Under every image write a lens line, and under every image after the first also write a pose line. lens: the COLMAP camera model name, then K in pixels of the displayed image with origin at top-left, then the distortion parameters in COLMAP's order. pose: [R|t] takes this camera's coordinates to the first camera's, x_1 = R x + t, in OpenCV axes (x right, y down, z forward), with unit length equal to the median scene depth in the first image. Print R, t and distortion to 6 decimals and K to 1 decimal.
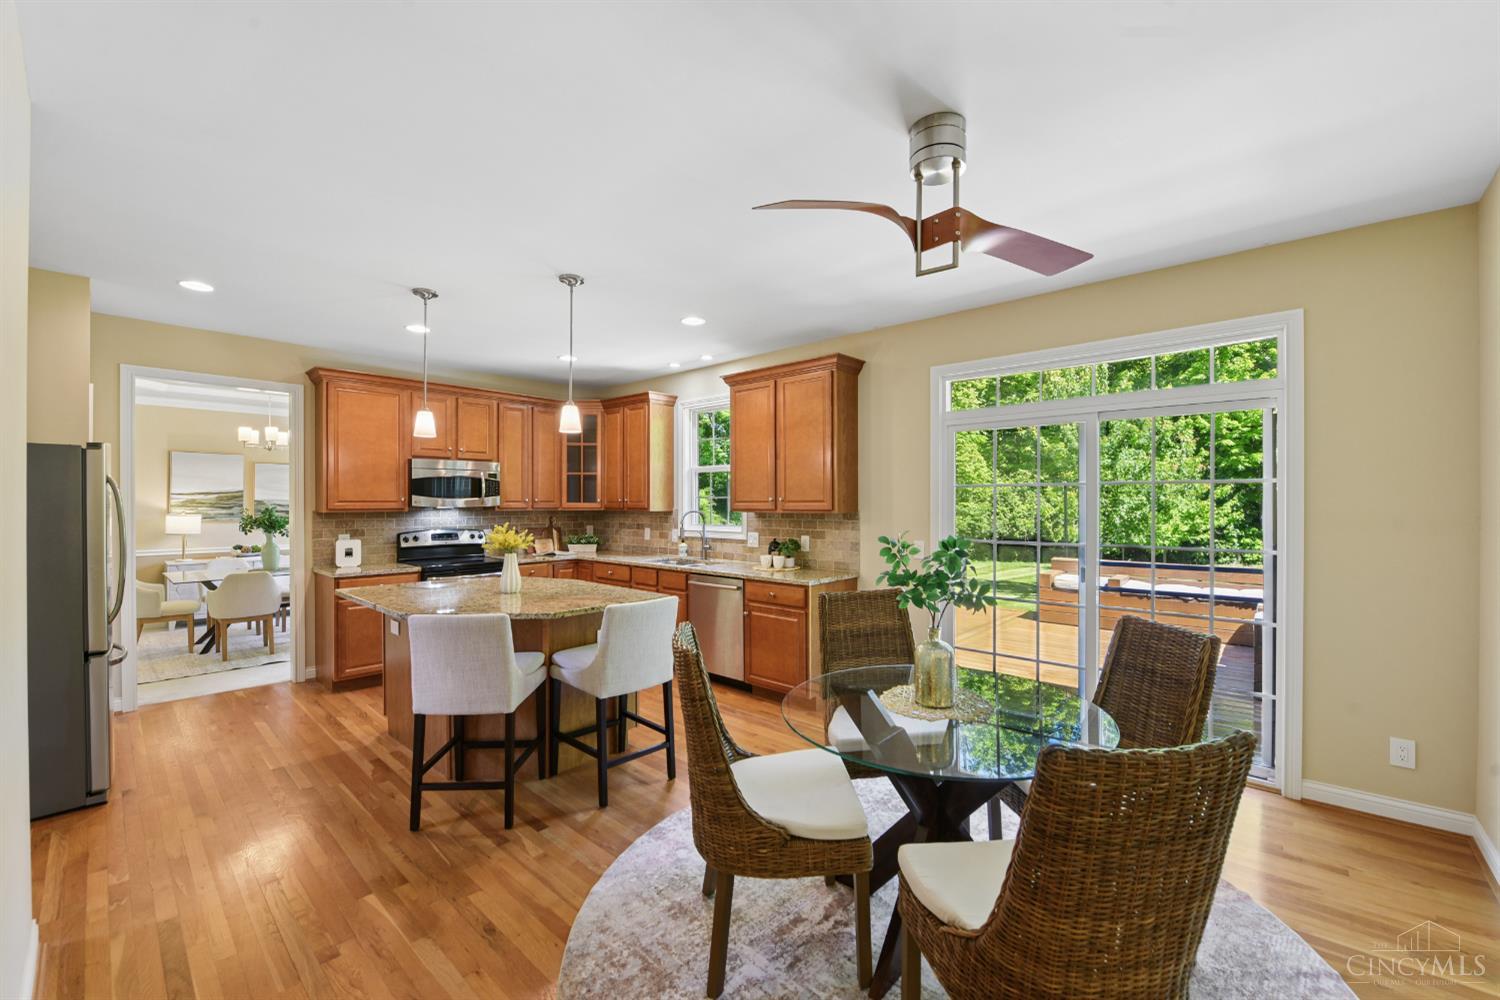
lens RADIAL K [[605.2, 0, 767.6], [0, 605.2, 501.7], [0, 0, 1]] dist [-0.014091, -0.002350]
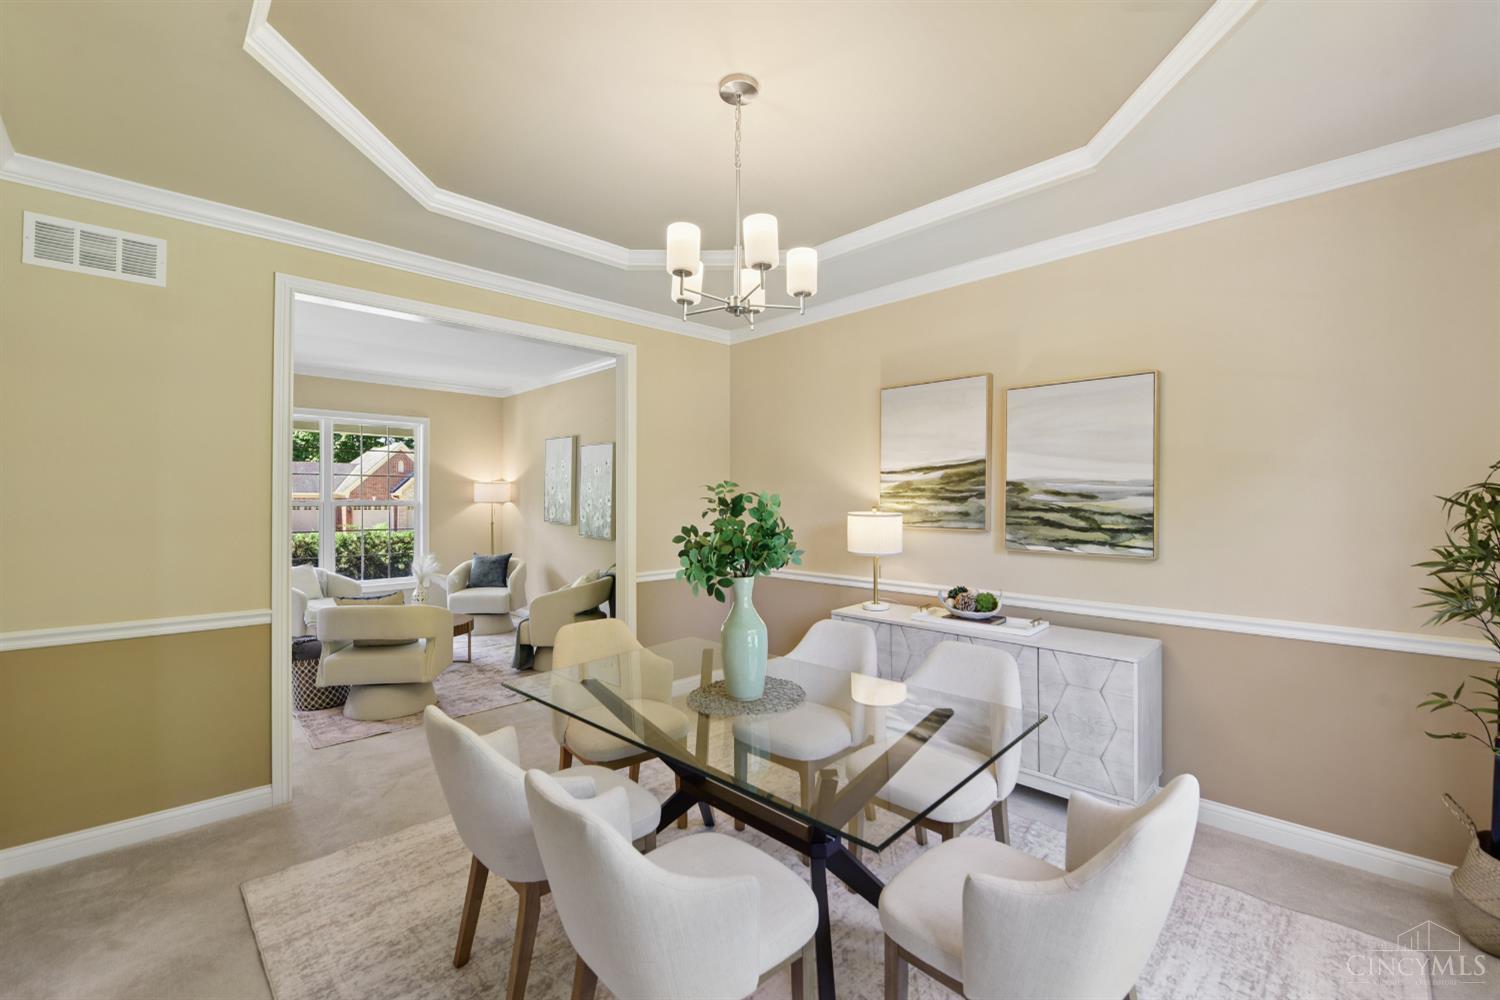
lens RADIAL K [[605.2, 0, 752.5], [0, 605.2, 500.1], [0, 0, 1]] dist [-0.014091, -0.002350]
pose [[-0.039078, 0.006749, -0.999213, -0.594646], [0.007108, 0.999954, 0.006476, 0.008837], [0.999211, -0.006850, -0.039124, 1.152684]]
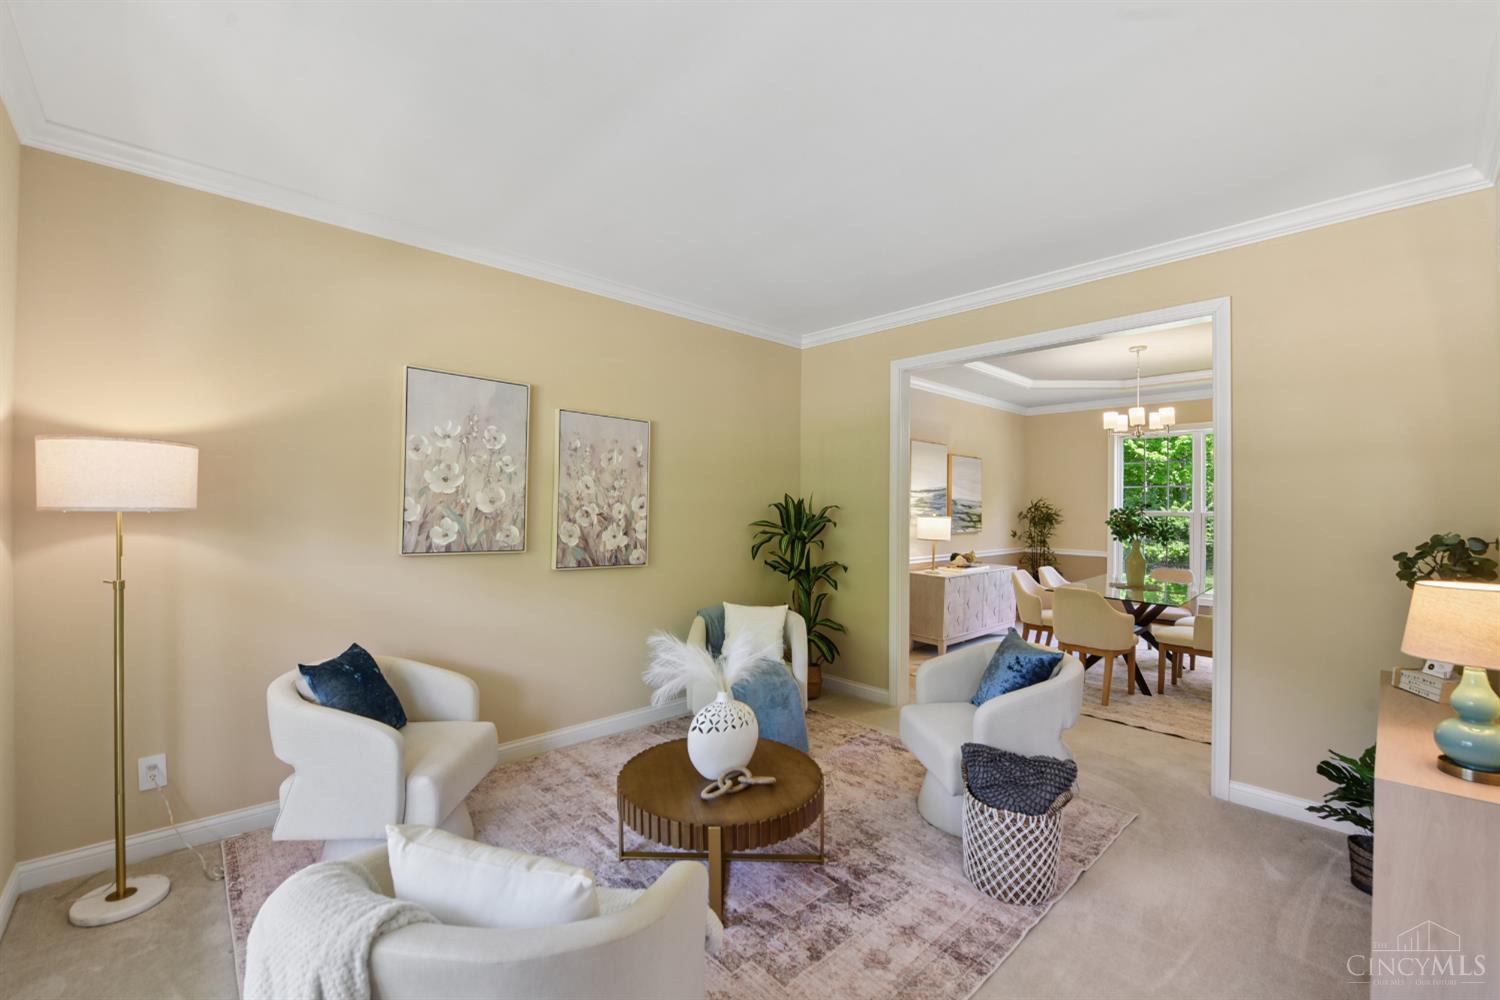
lens RADIAL K [[605.2, 0, 750.6], [0, 605.2, 502.0], [0, 0, 1]] dist [-0.014091, -0.002350]
pose [[0.995215, 0.003537, -0.097649, -1.449123], [-0.004464, 0.999947, -0.009274, 0.013999], [0.097611, 0.009666, 0.995178, 0.170540]]
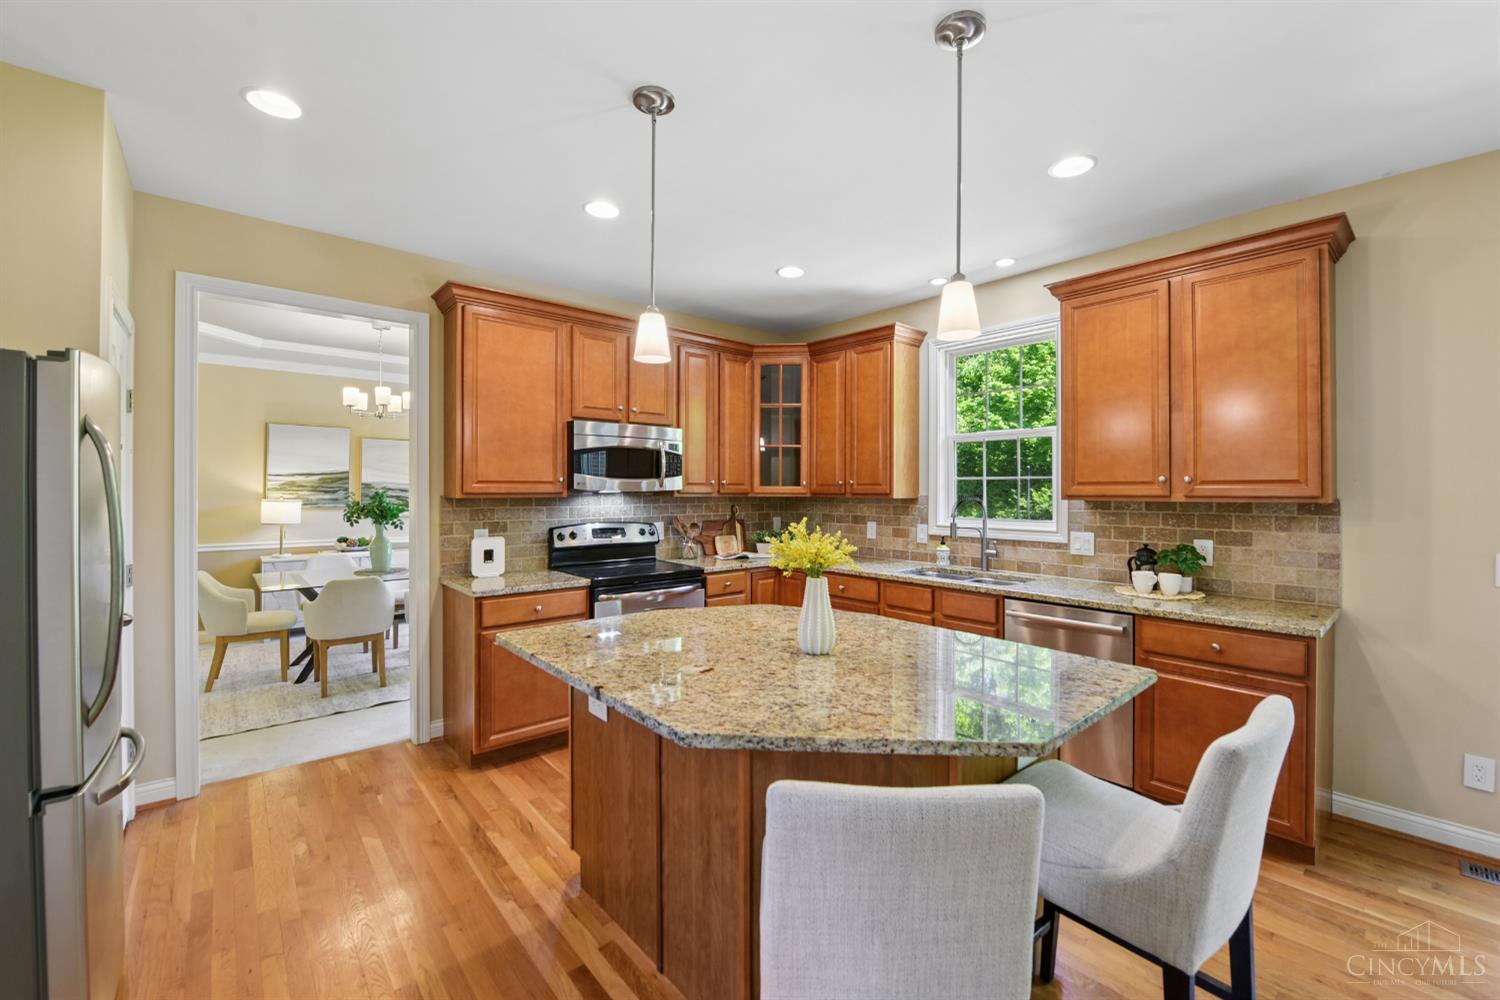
lens RADIAL K [[605.2, 0, 763.3], [0, 605.2, 489.7], [0, 0, 1]] dist [-0.014091, -0.002350]
pose [[0.993052, 0.003174, -0.117635, -0.283460], [-0.003175, 0.999995, 0.000185, 0.006845], [0.117635, 0.000190, 0.993057, 0.326553]]
